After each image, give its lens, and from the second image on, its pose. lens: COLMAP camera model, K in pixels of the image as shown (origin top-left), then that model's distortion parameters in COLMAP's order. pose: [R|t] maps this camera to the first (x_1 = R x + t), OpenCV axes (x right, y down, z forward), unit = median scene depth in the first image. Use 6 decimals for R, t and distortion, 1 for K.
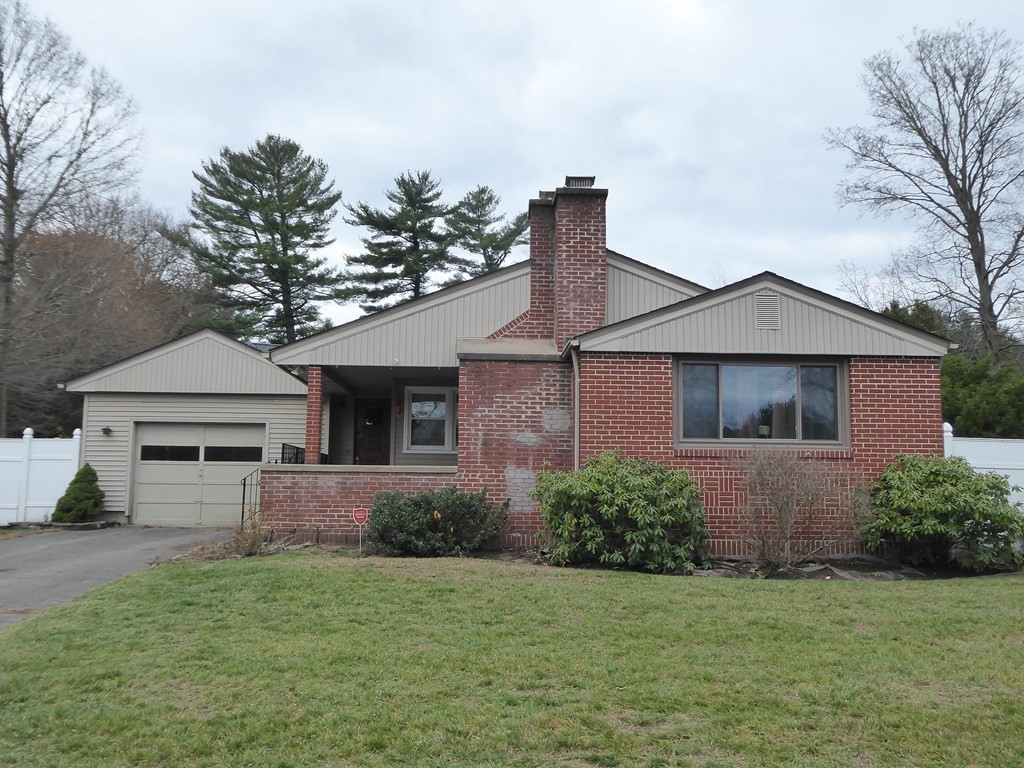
lens RADIAL K [[948.9, 0, 510.7], [0, 948.9, 382.9], [0, 0, 1]] dist [0.032589, 0.000000]
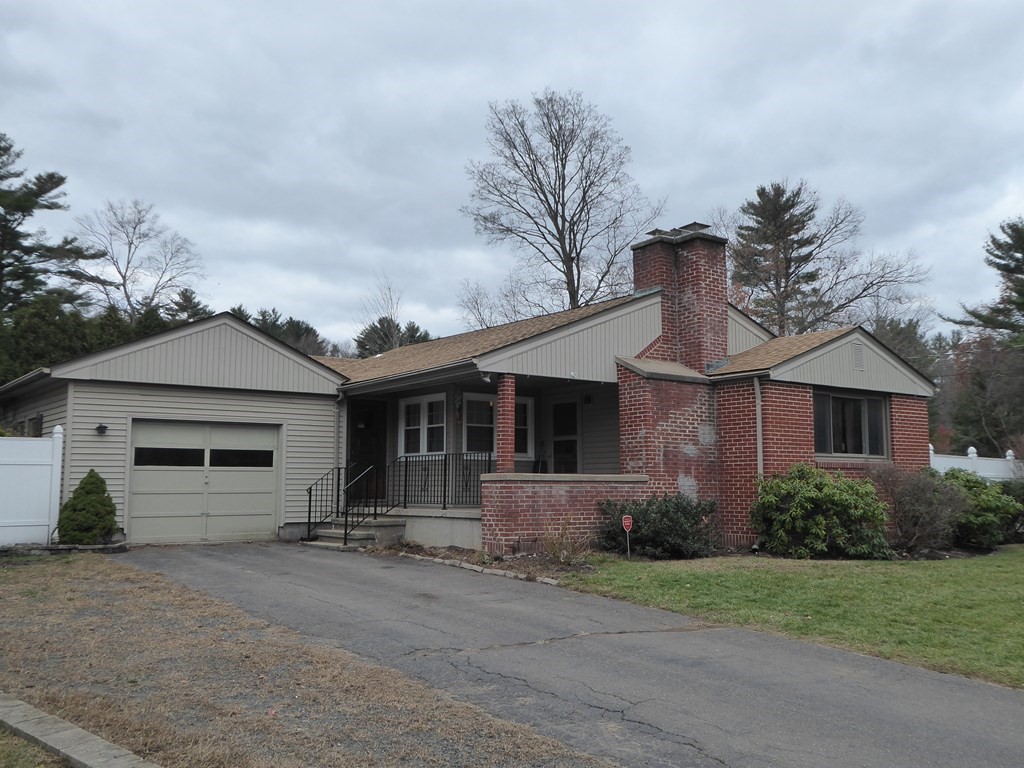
lens RADIAL K [[948.9, 0, 519.9], [0, 948.9, 380.3], [0, 0, 1]] dist [0.032589, 0.000000]
pose [[0.819207, 0.053362, 0.571010, -0.785694], [-0.054677, 0.998394, -0.014858, 0.002388], [-0.570886, -0.019049, 0.820809, 0.178129]]
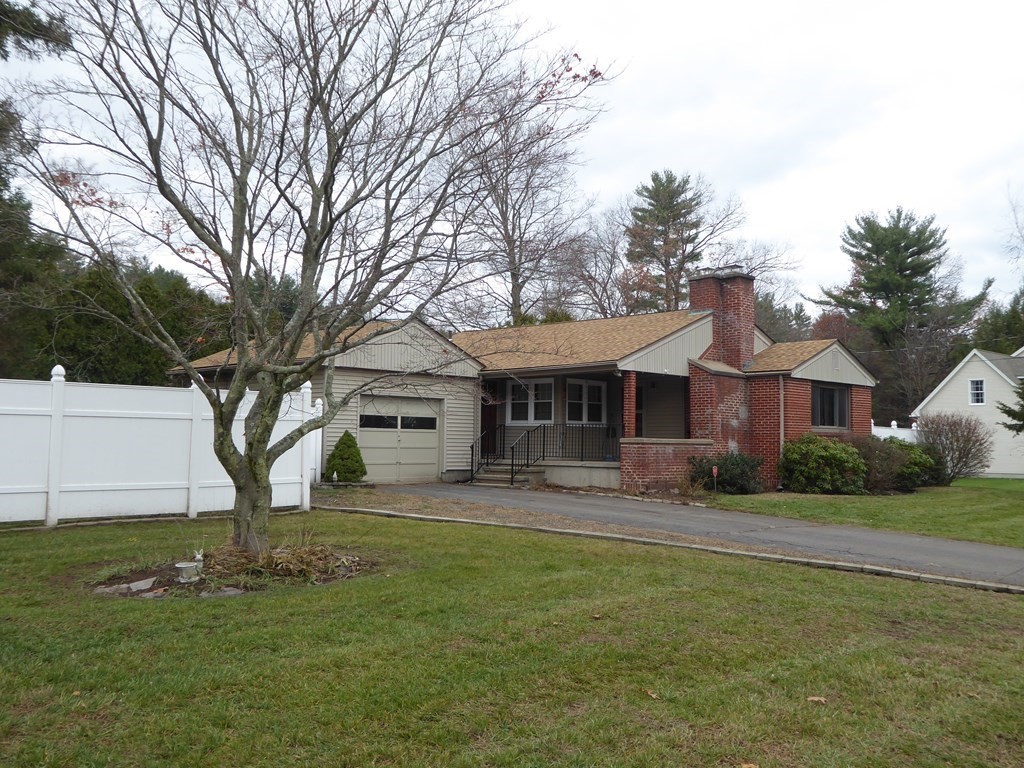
lens RADIAL K [[948.9, 0, 508.9], [0, 948.9, 385.4], [0, 0, 1]] dist [0.032589, 0.000000]
pose [[0.724679, 0.038163, 0.688030, -1.402732], [-0.080081, 0.996364, 0.029081, -0.024650], [-0.684418, -0.076172, 0.725100, 0.053653]]
